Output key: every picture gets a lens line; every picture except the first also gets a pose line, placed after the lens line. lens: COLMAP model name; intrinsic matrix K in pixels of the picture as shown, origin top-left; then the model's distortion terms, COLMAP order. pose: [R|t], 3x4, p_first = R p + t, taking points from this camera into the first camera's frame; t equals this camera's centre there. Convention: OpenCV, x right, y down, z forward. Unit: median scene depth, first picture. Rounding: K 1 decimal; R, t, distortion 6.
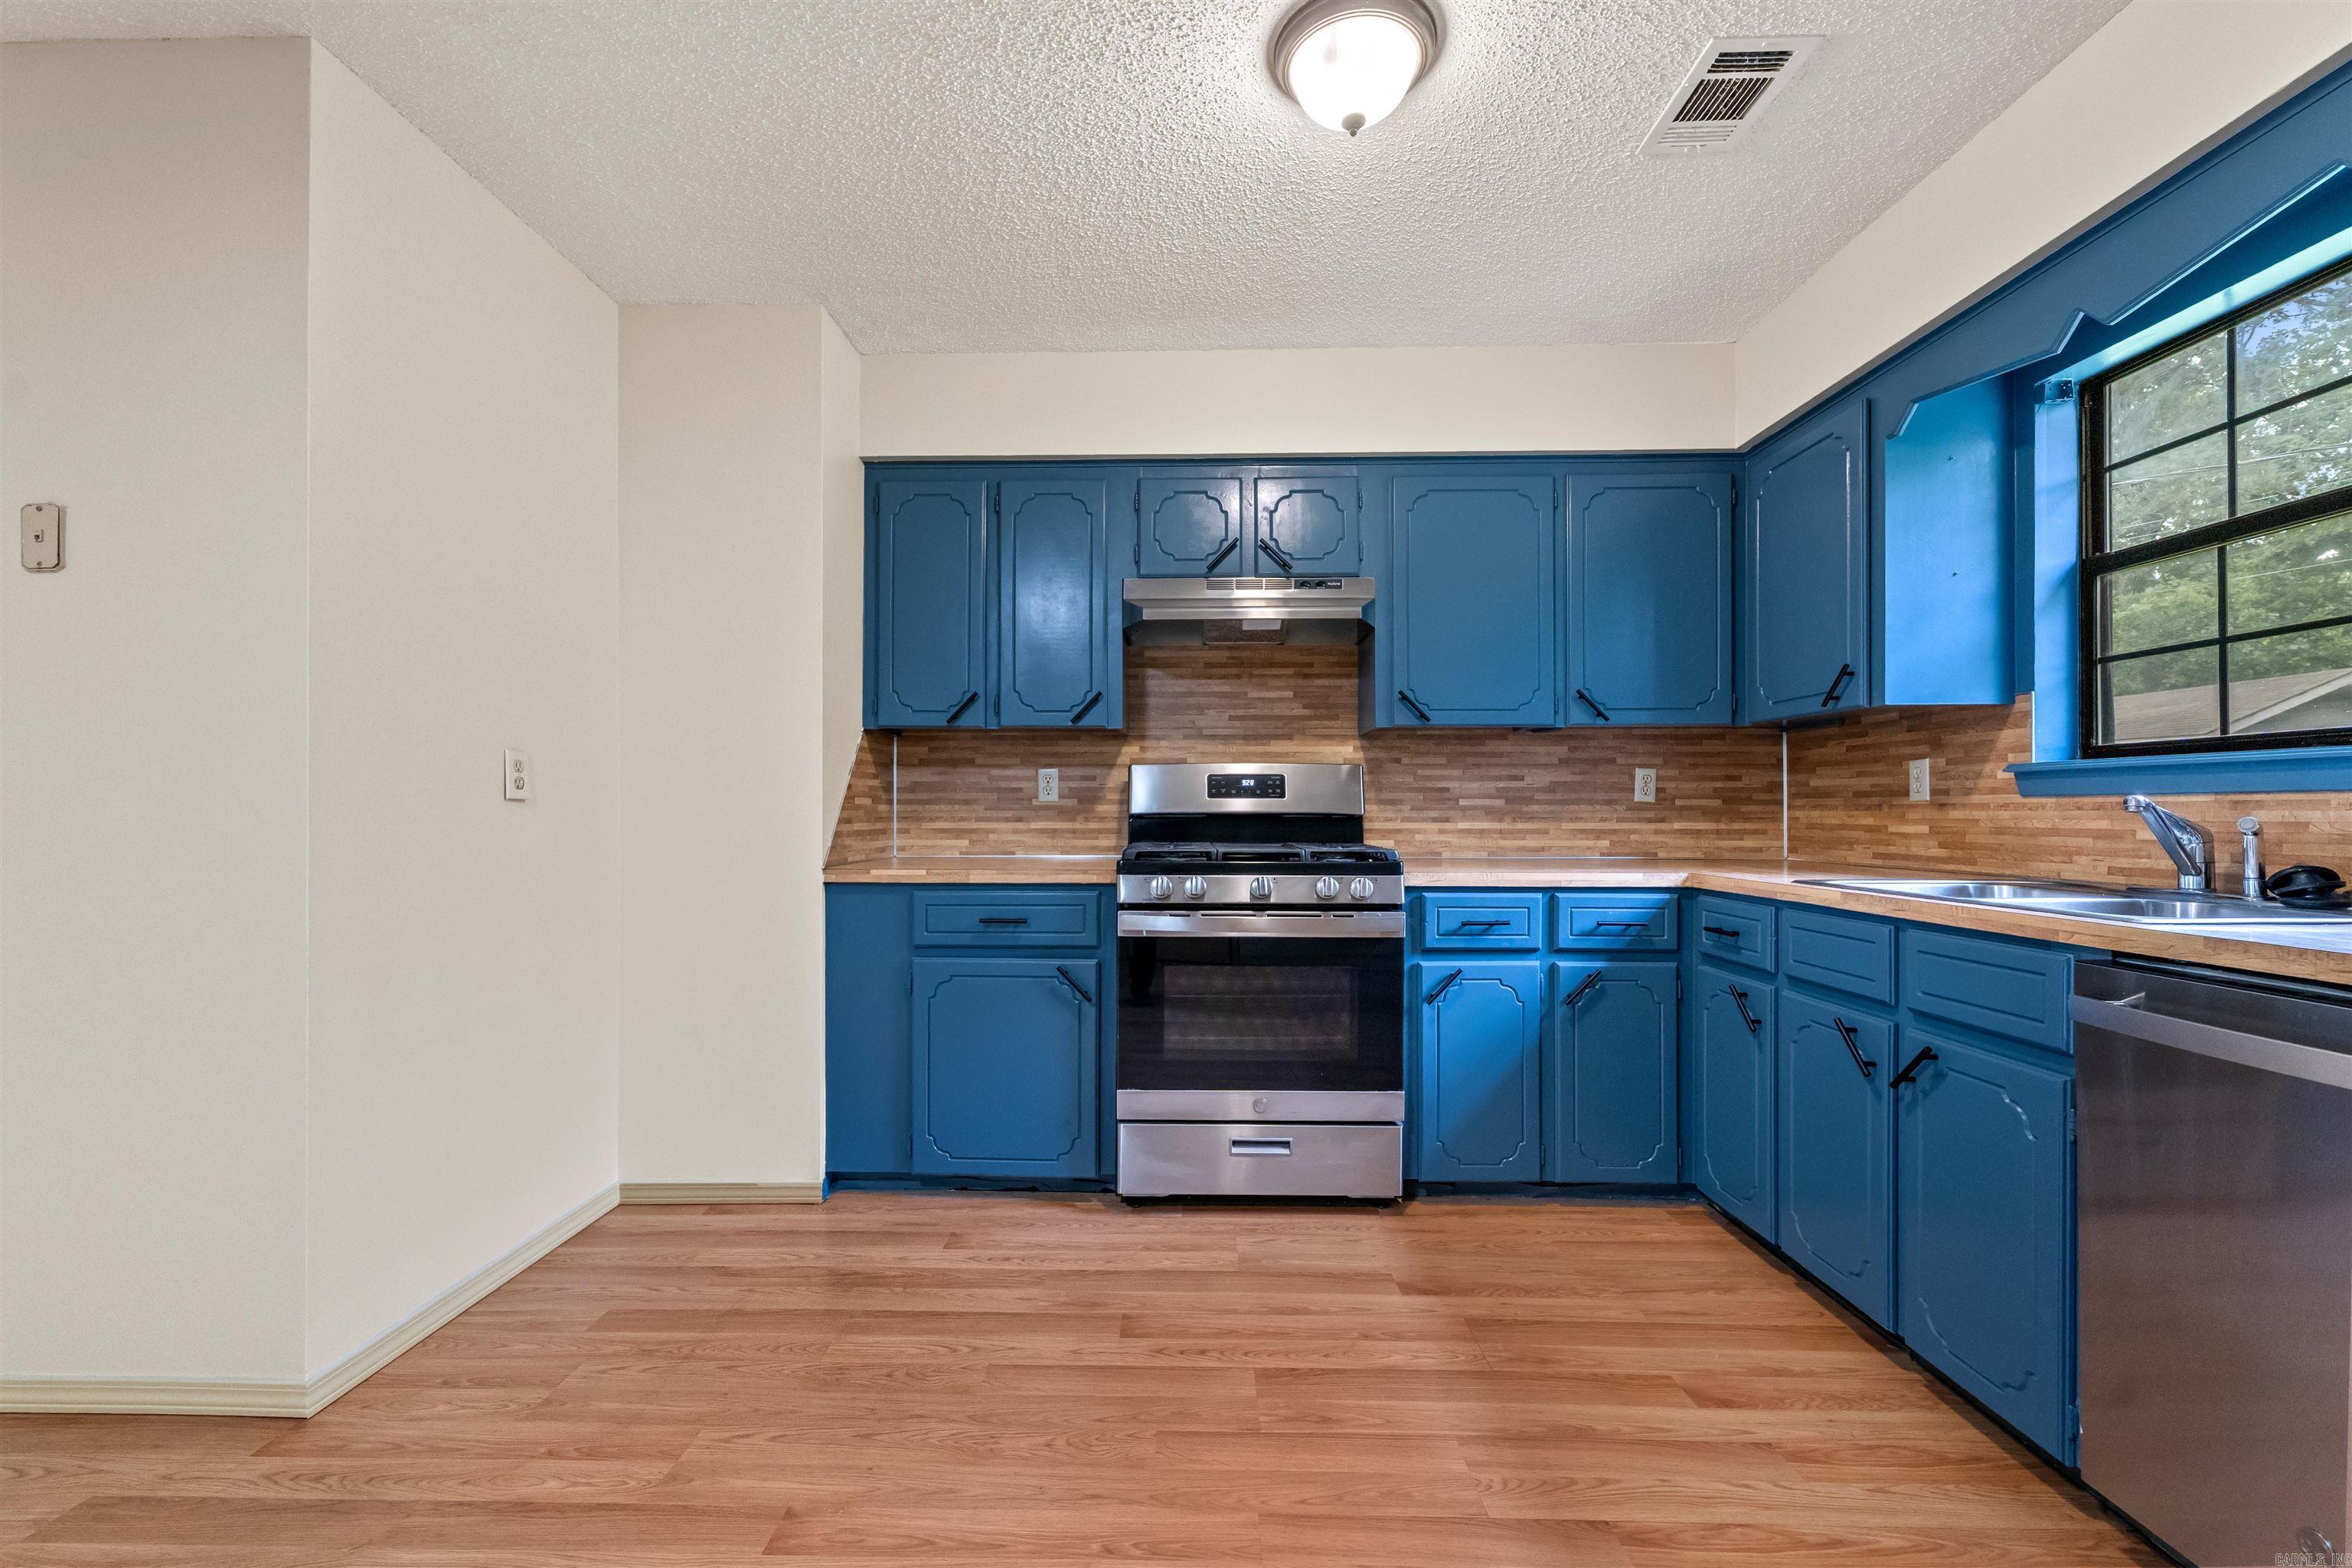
lens RADIAL K [[967.7, 0, 1168.6], [0, 967.7, 807.1], [0, 0, 1]] dist [0.010381, -0.005970]
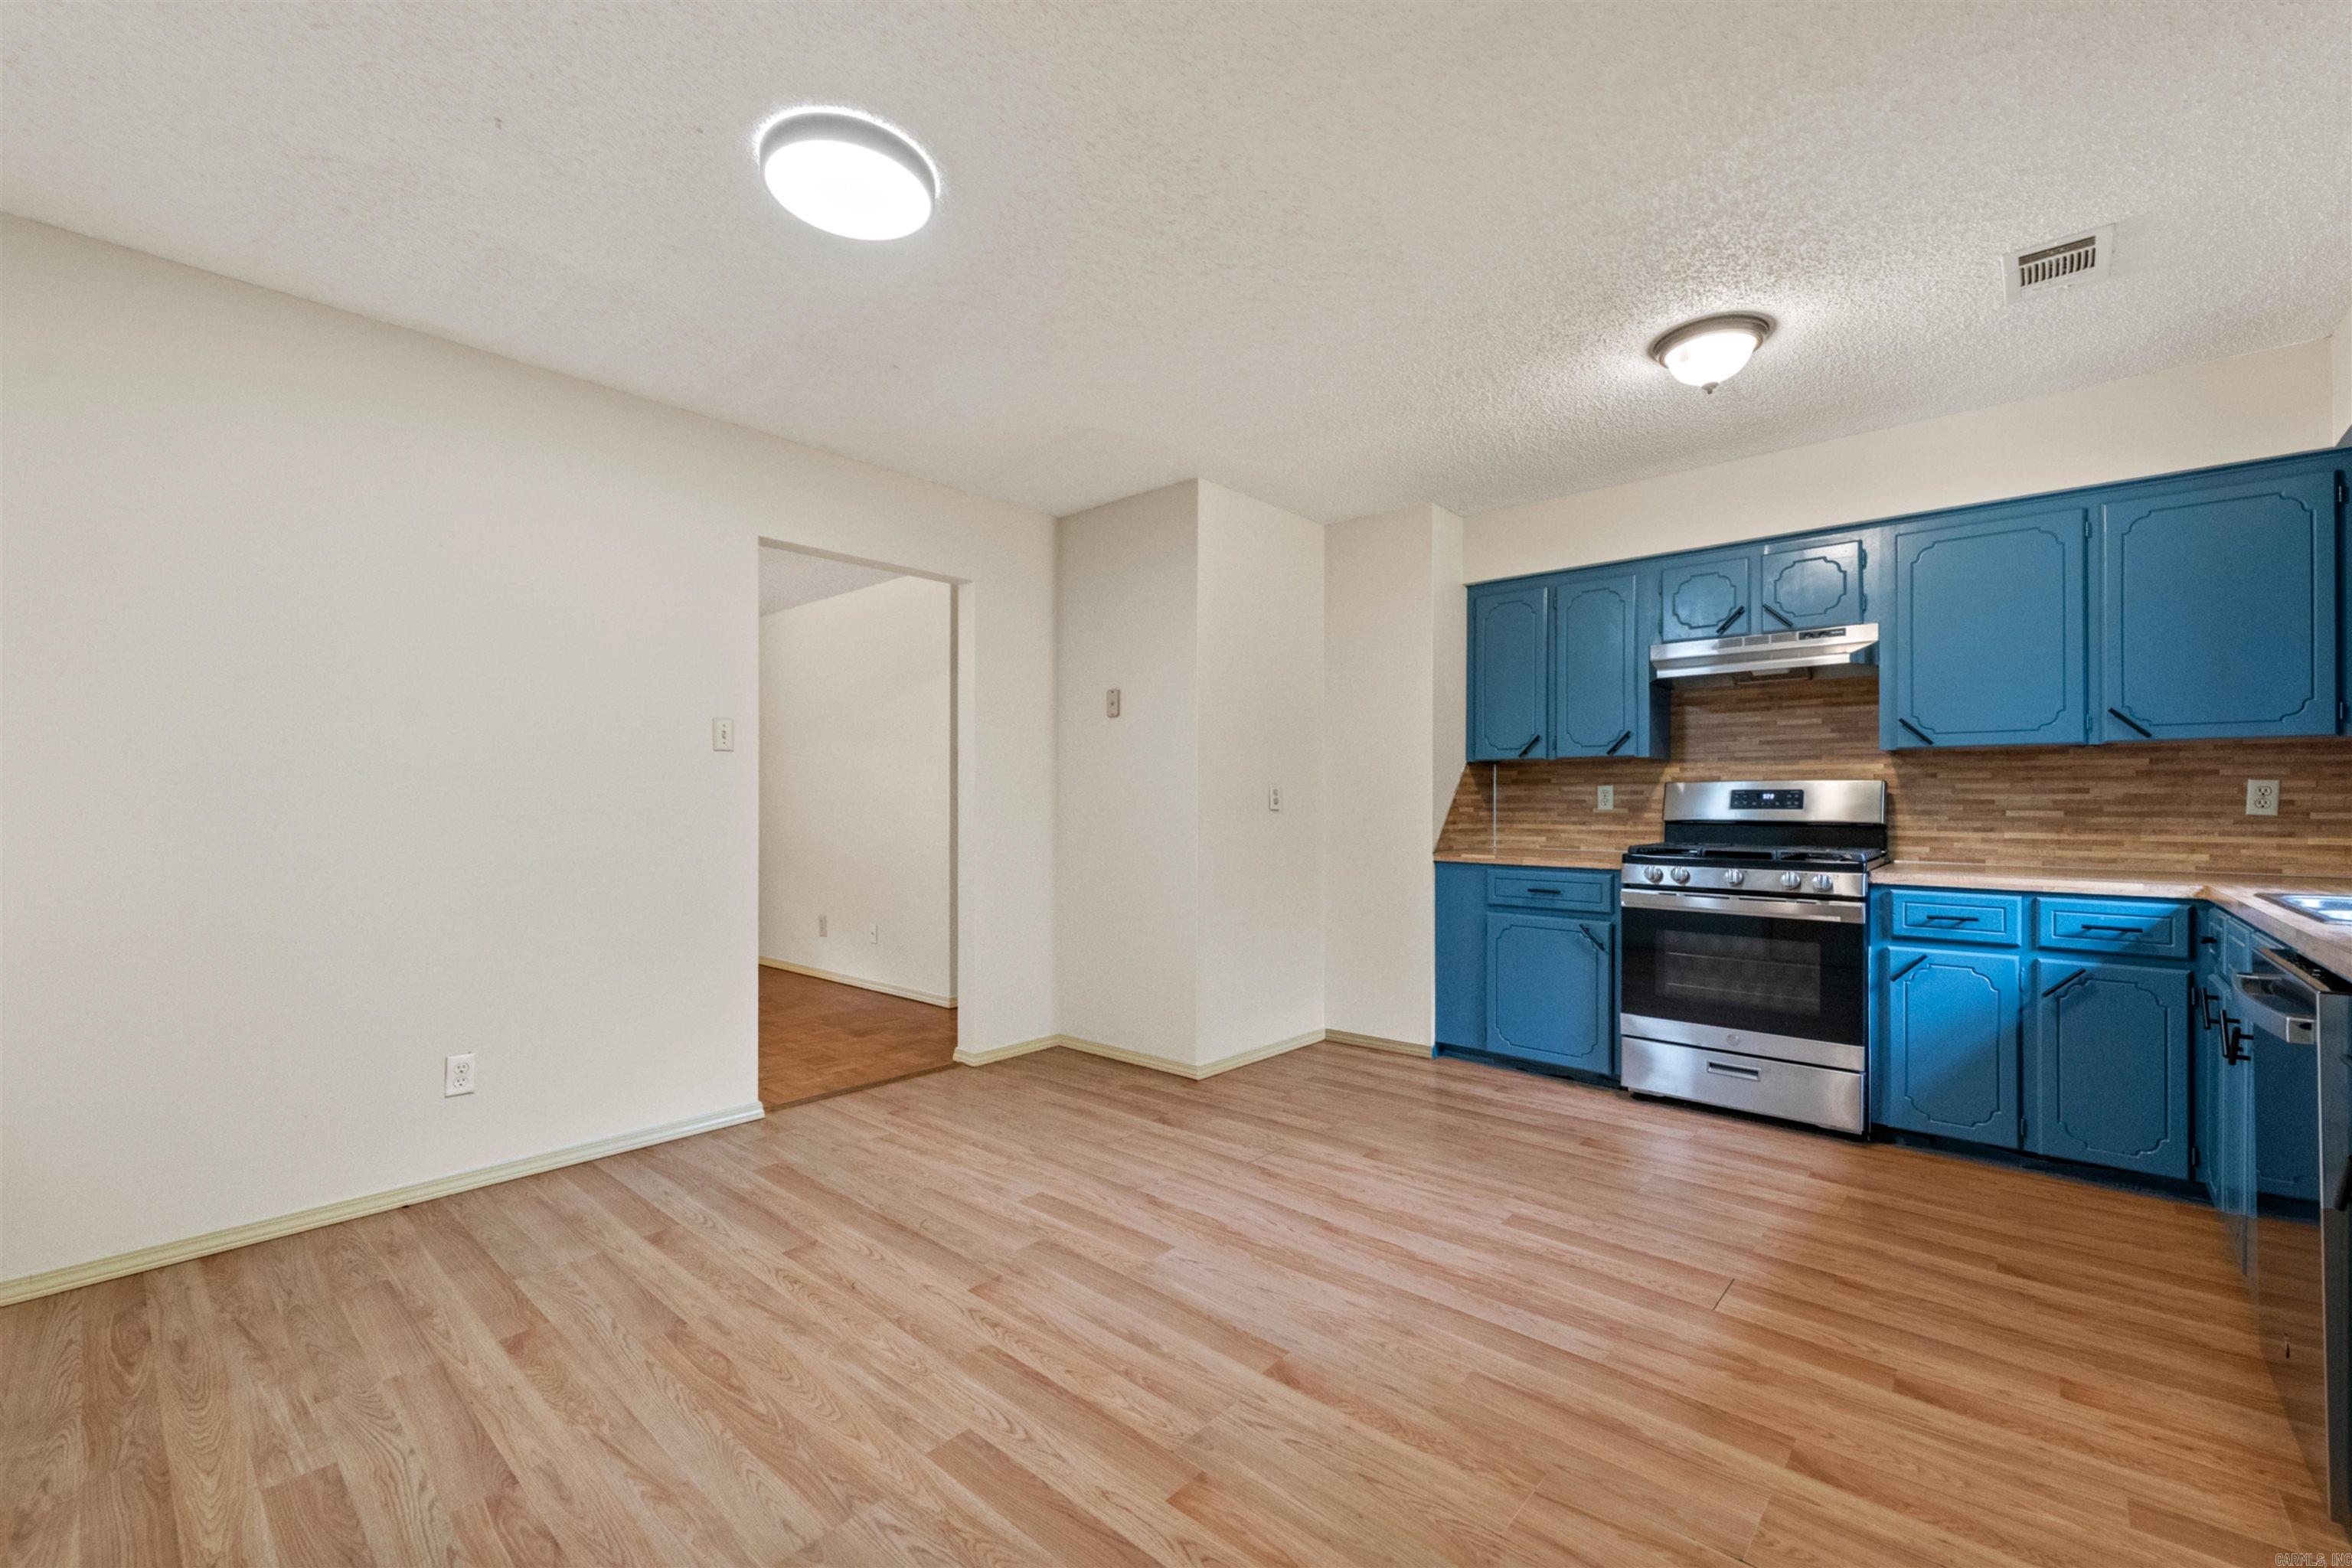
lens RADIAL K [[965.6, 0, 1179.7], [0, 965.6, 802.2], [0, 0, 1]] dist [0.008315, -0.004774]
pose [[0.761417, 0.001841, -0.648260, 0.353230], [-0.002616, 0.999997, -0.000232, -0.017720], [0.648257, 0.001872, 0.761419, -0.482086]]
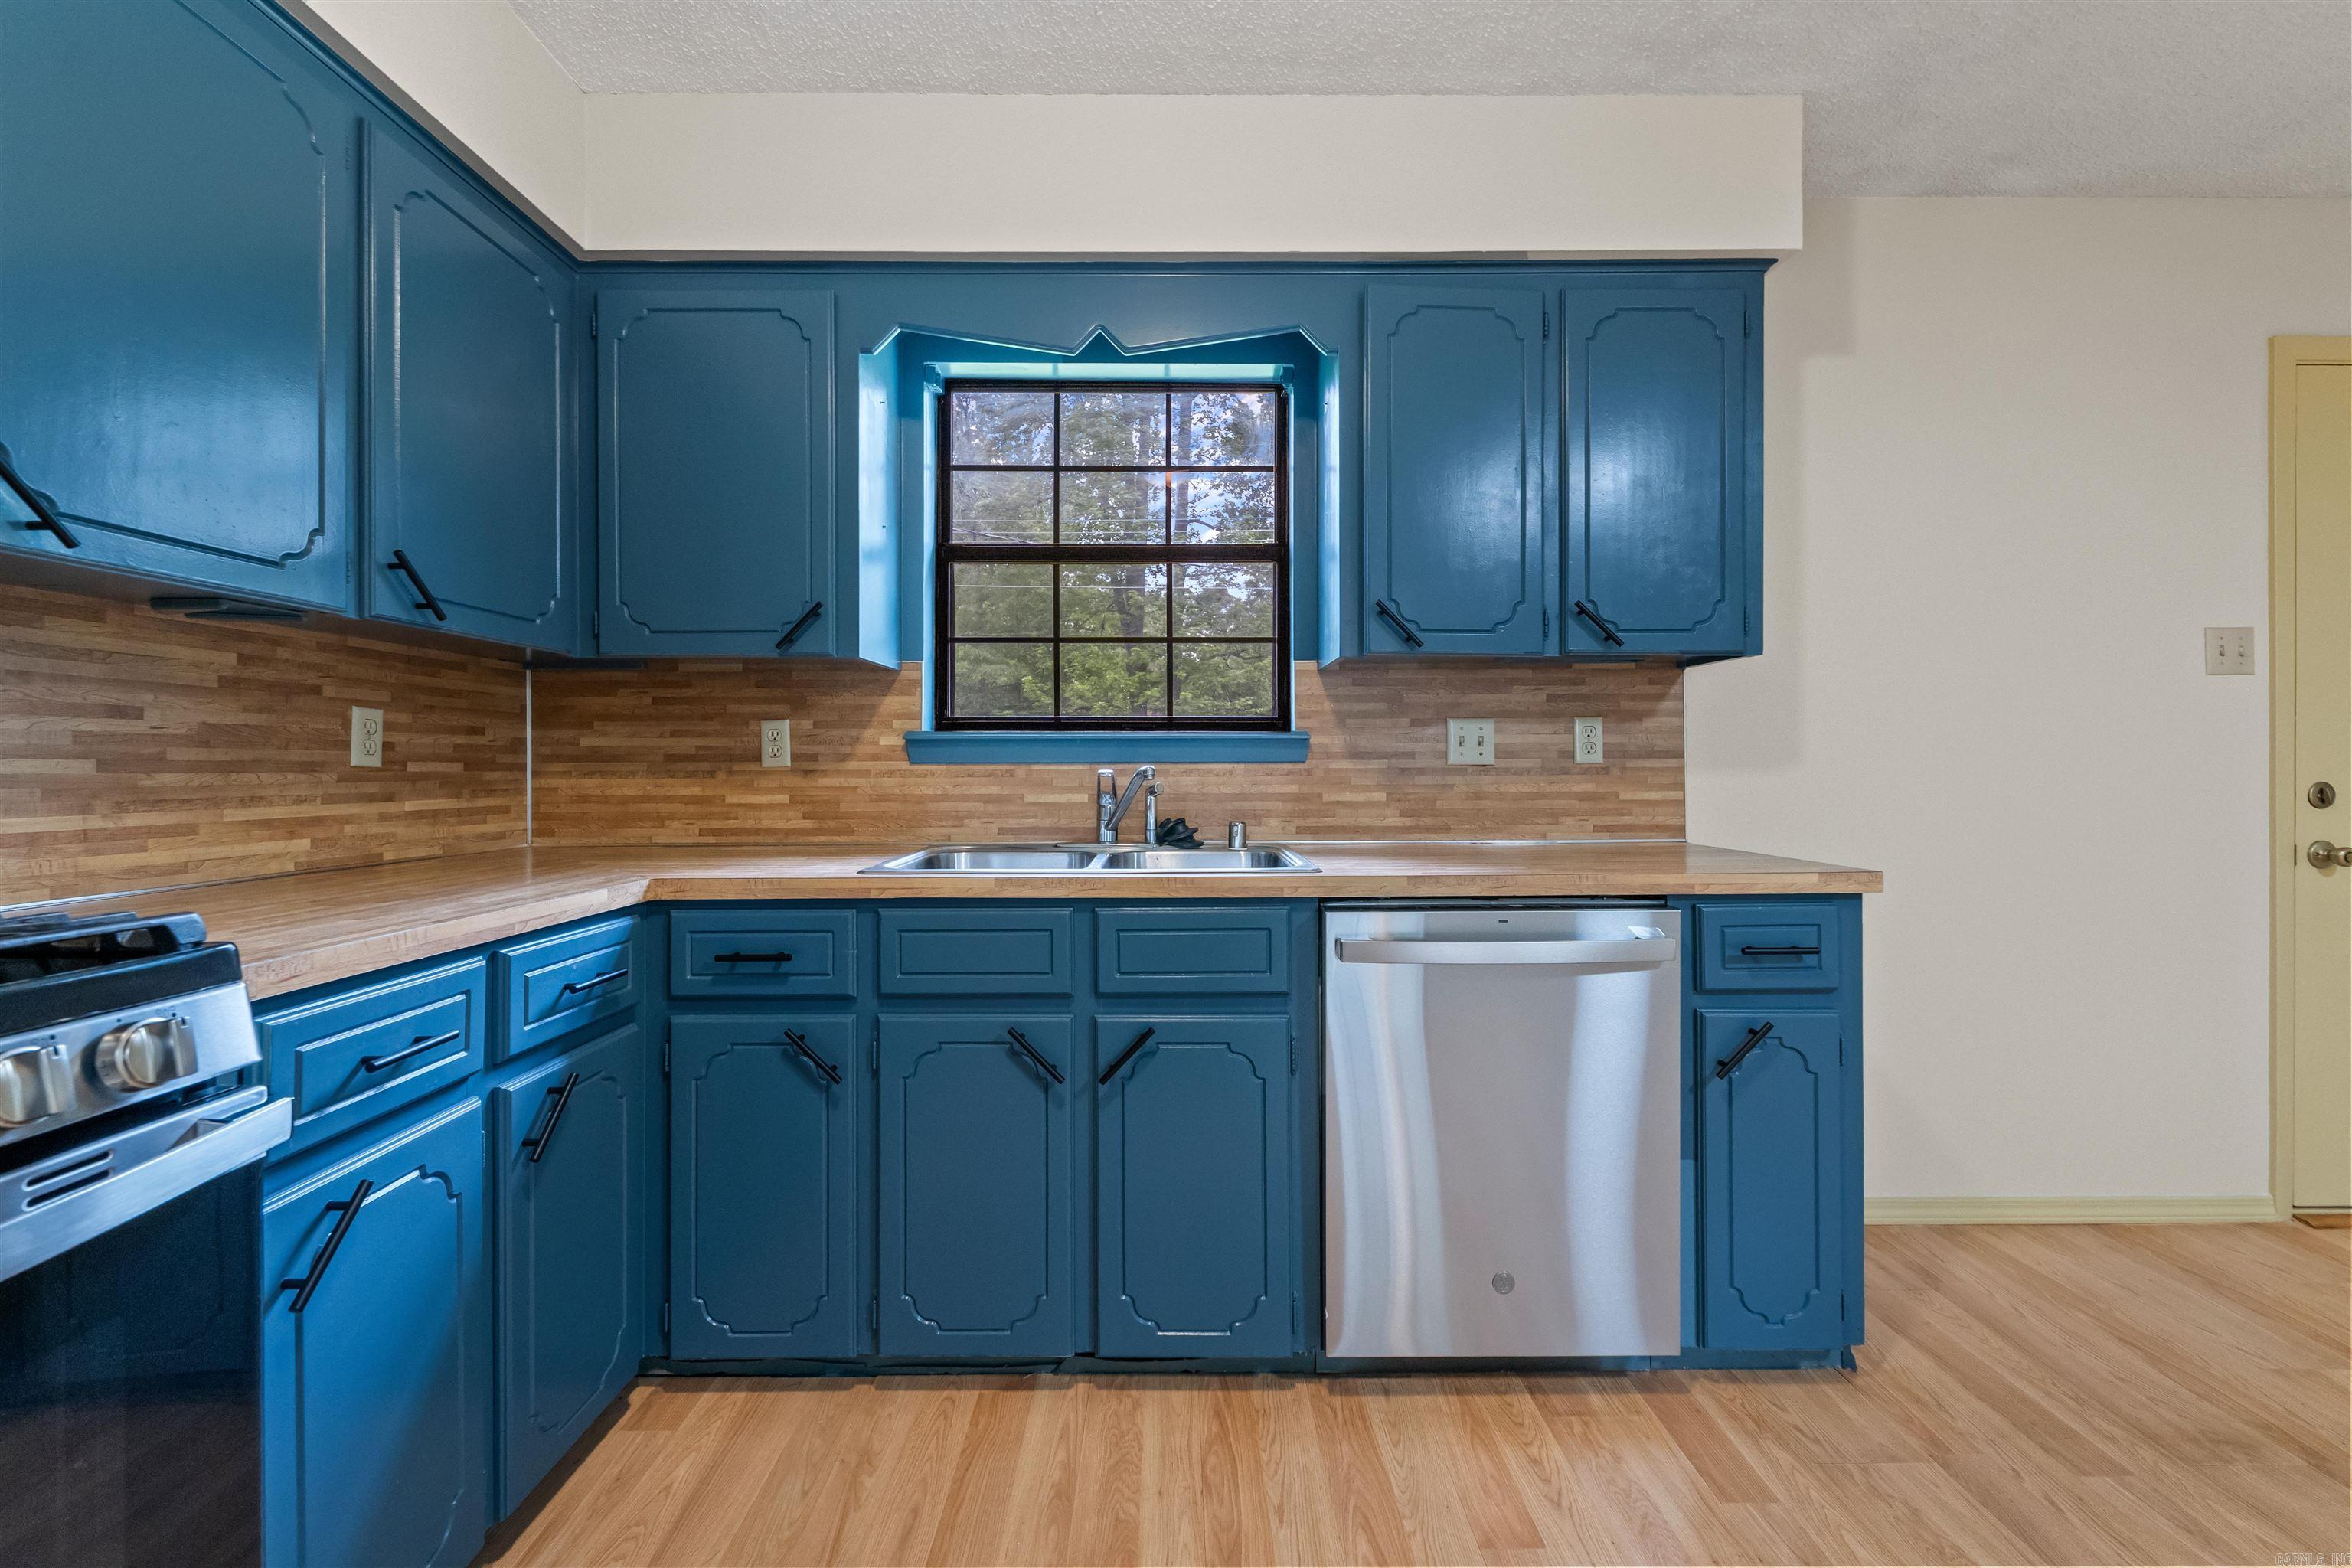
lens RADIAL K [[958.6, 0, 1179.7], [0, 958.6, 762.6], [0, 0, 1]] dist [0.001947, -0.000146]
pose [[-0.027532, 0.004222, 0.999612, -0.106384], [-0.001070, 0.999990, -0.004253, -0.006791], [-0.999620, -0.001186, -0.027527, 0.631138]]
